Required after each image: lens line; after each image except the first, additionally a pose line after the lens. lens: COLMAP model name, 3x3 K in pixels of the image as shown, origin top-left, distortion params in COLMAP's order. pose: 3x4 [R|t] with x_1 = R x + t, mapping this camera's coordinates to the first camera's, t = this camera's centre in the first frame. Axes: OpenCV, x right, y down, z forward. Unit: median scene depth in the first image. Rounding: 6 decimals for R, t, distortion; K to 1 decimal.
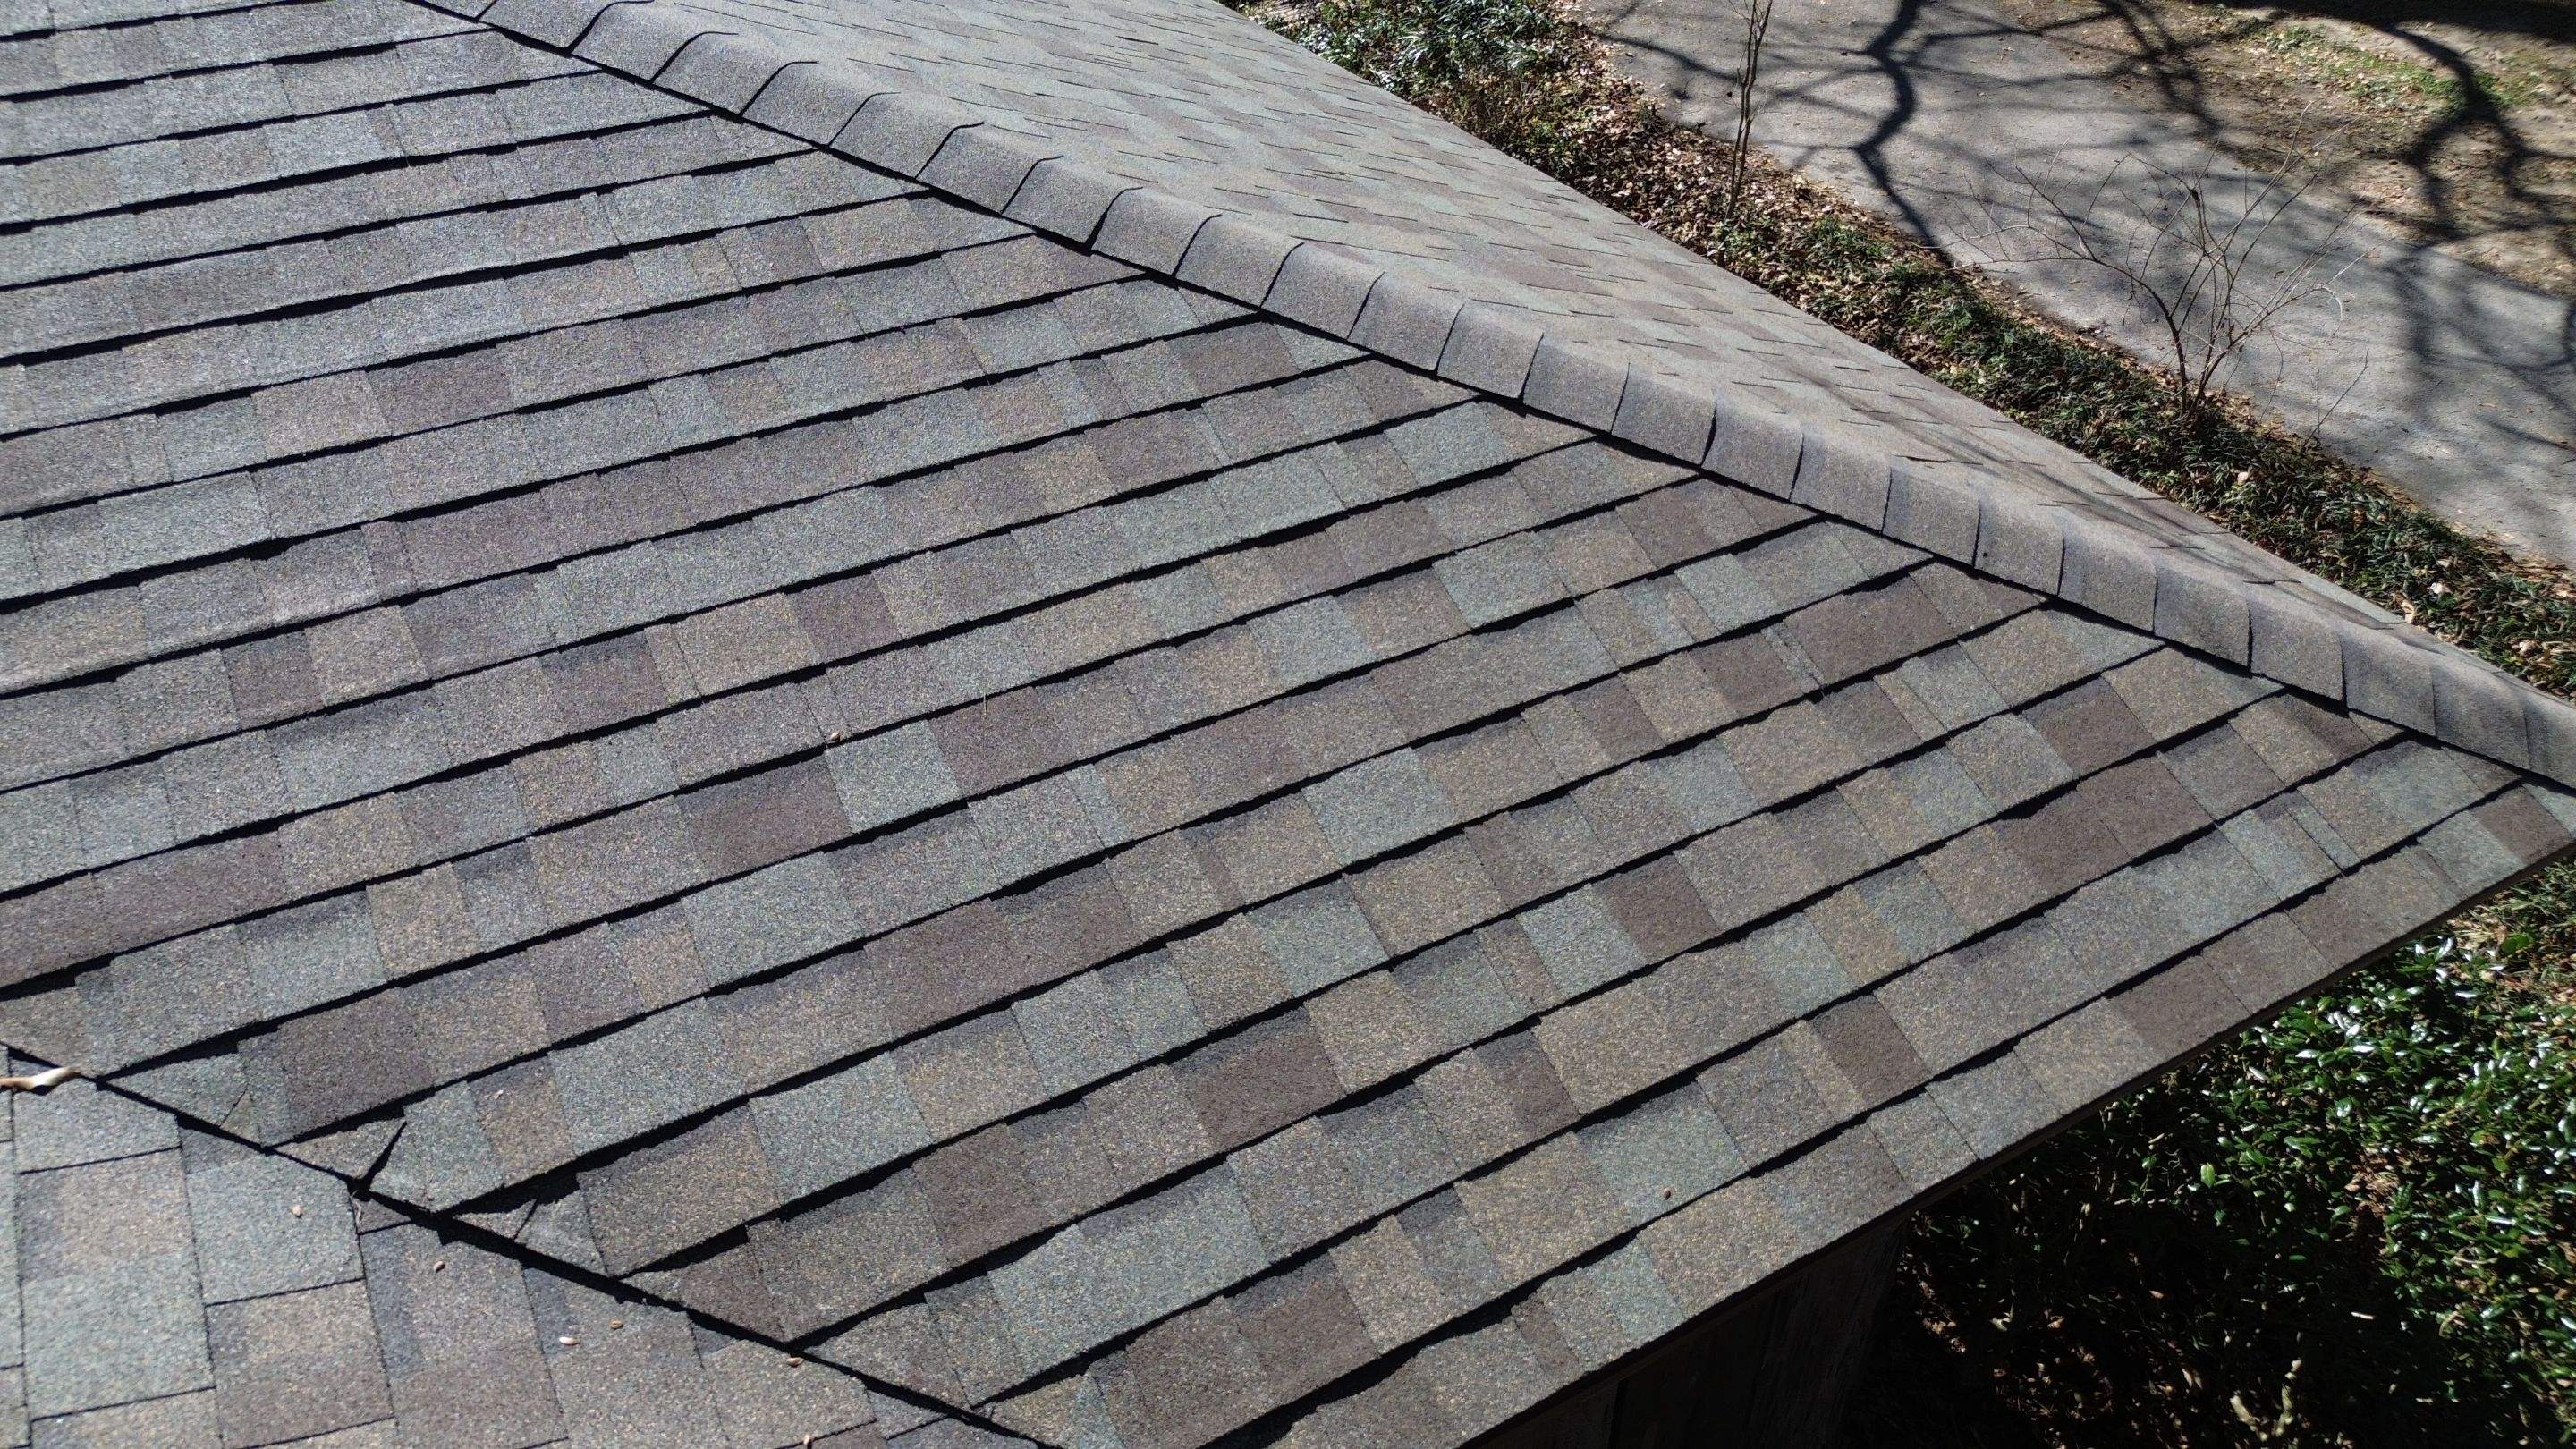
lens RADIAL K [[1823.7, 0, 1299.1], [0, 1823.7, 787.0], [0, 0, 1]] dist [0.059763, -0.056002]
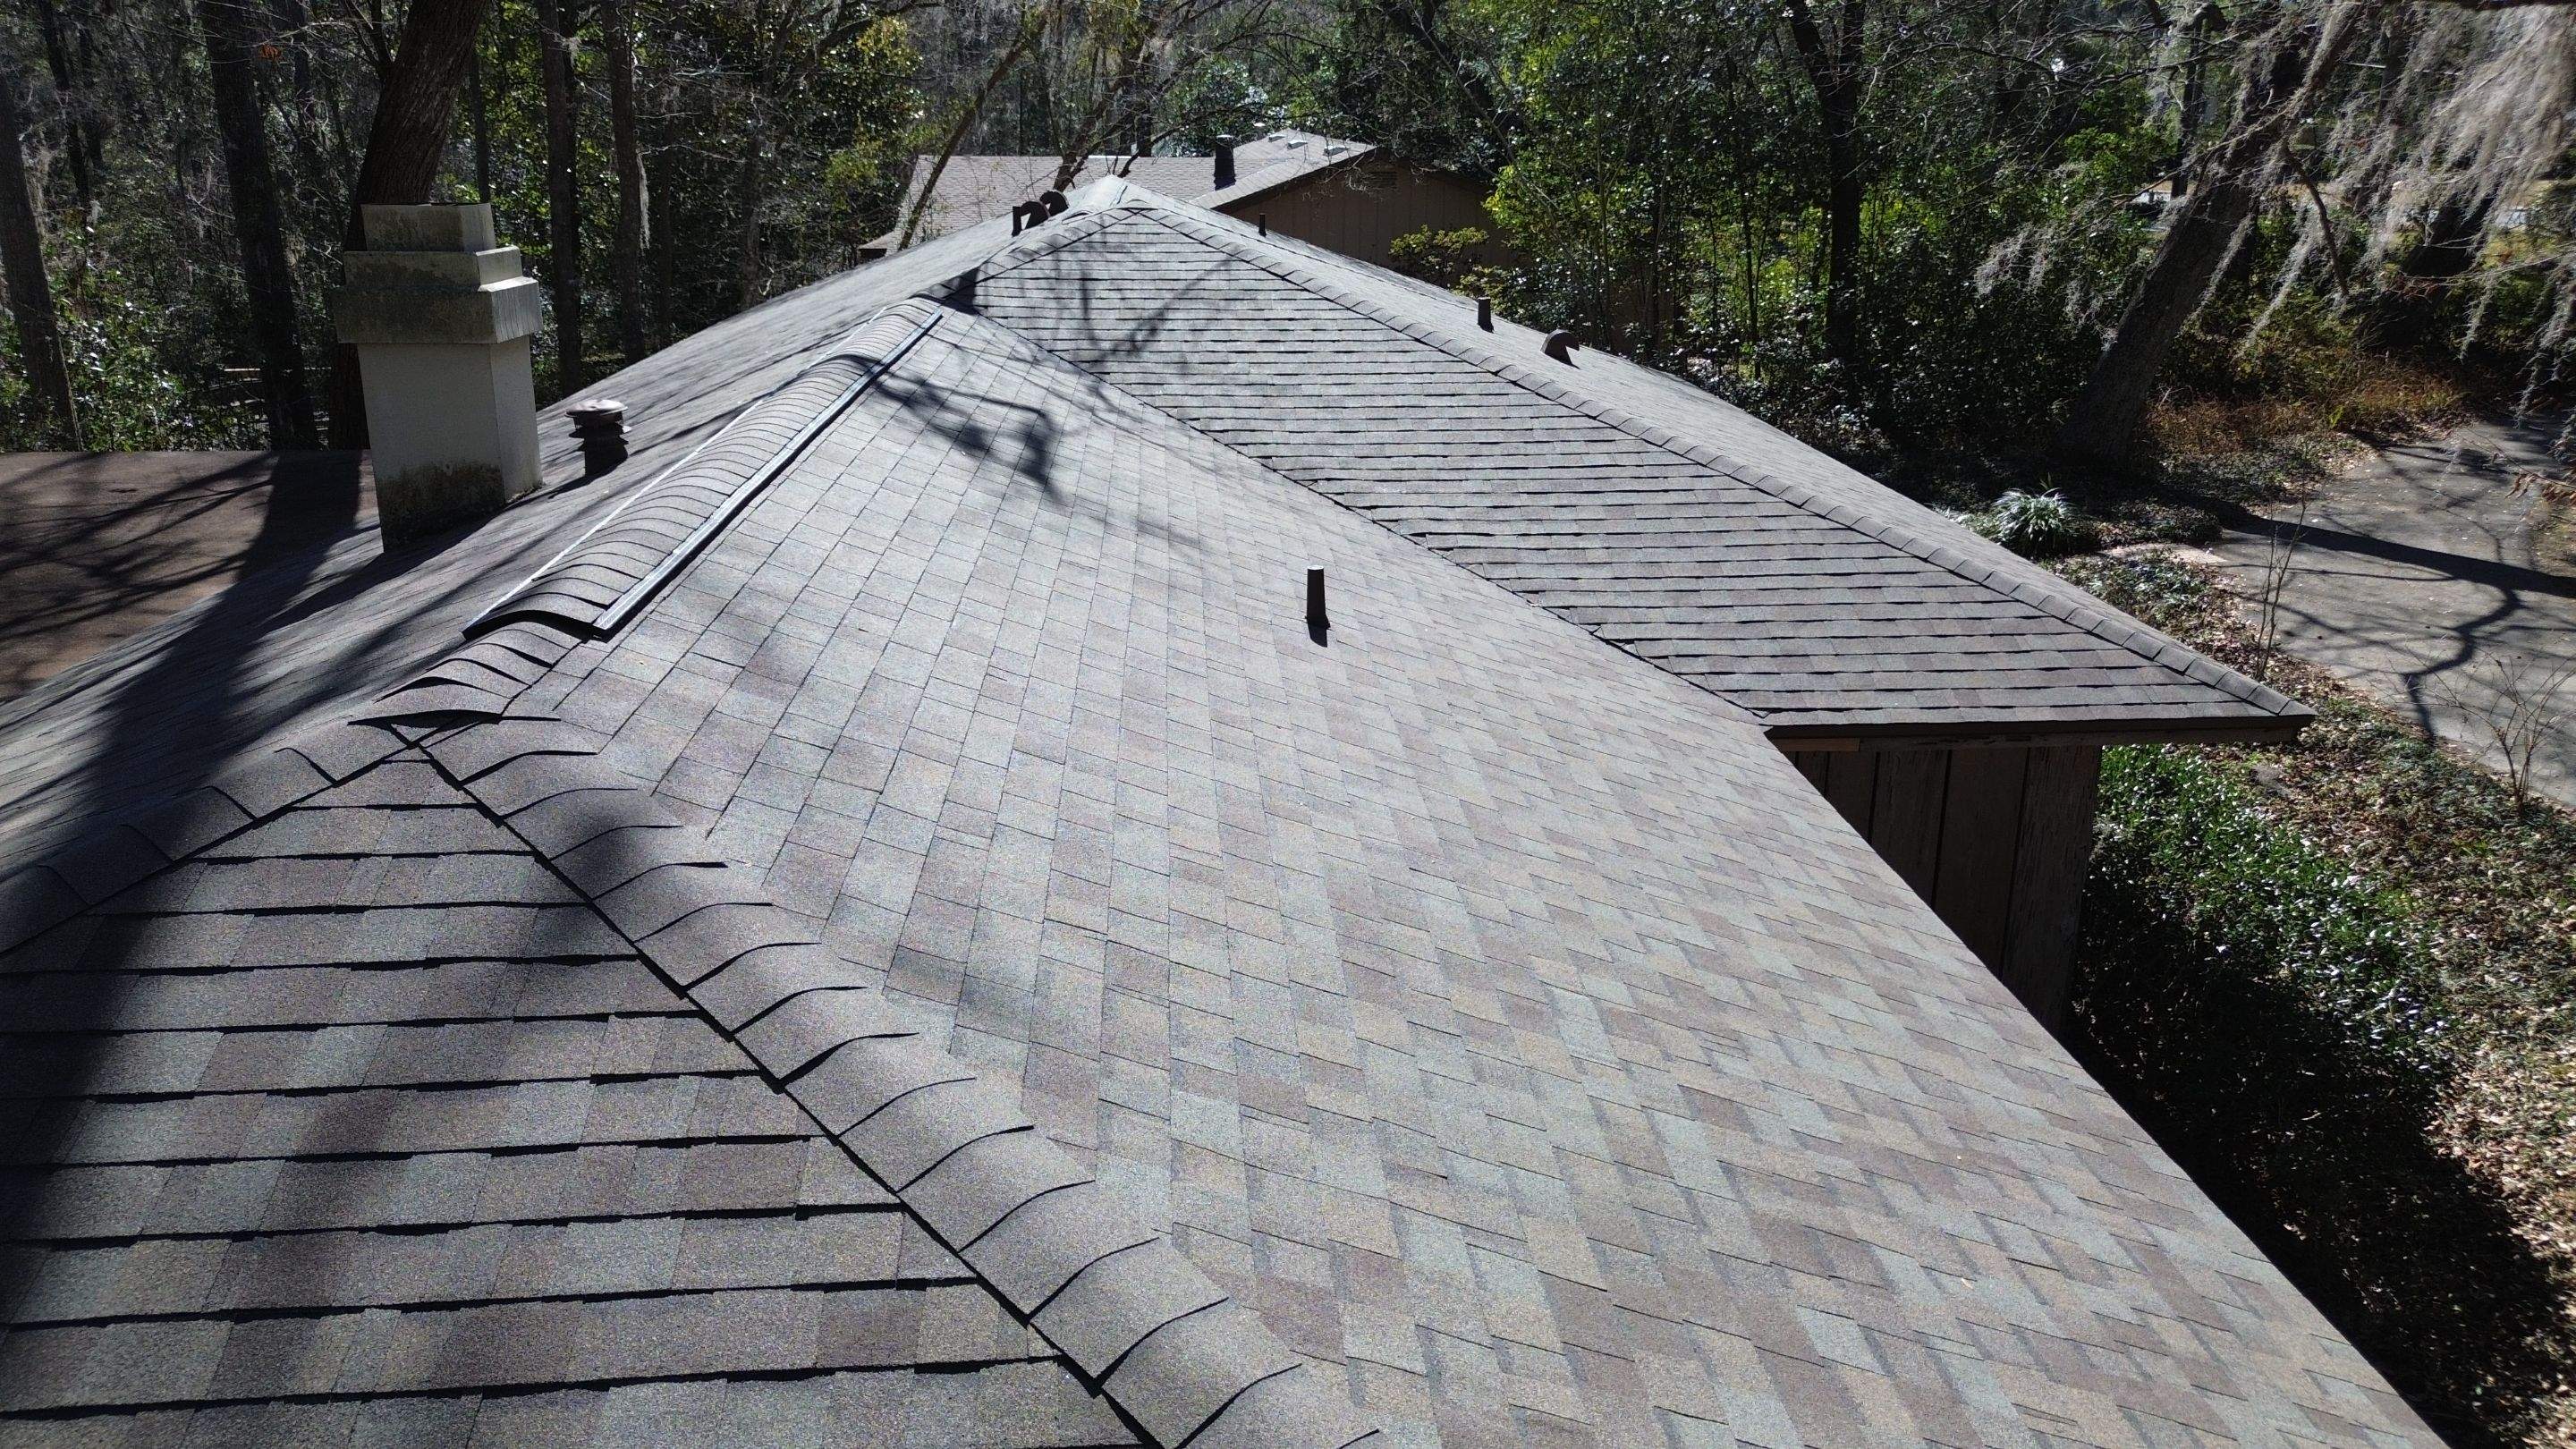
lens RADIAL K [[1823.7, 0, 1299.1], [0, 1823.7, 787.0], [0, 0, 1]] dist [0.059763, -0.056002]
pose [[0.899658, 0.146070, -0.411436, 0.150667], [-0.265802, 0.930849, -0.250738, 0.370875], [0.346360, 0.334939, 0.876271, -0.609347]]
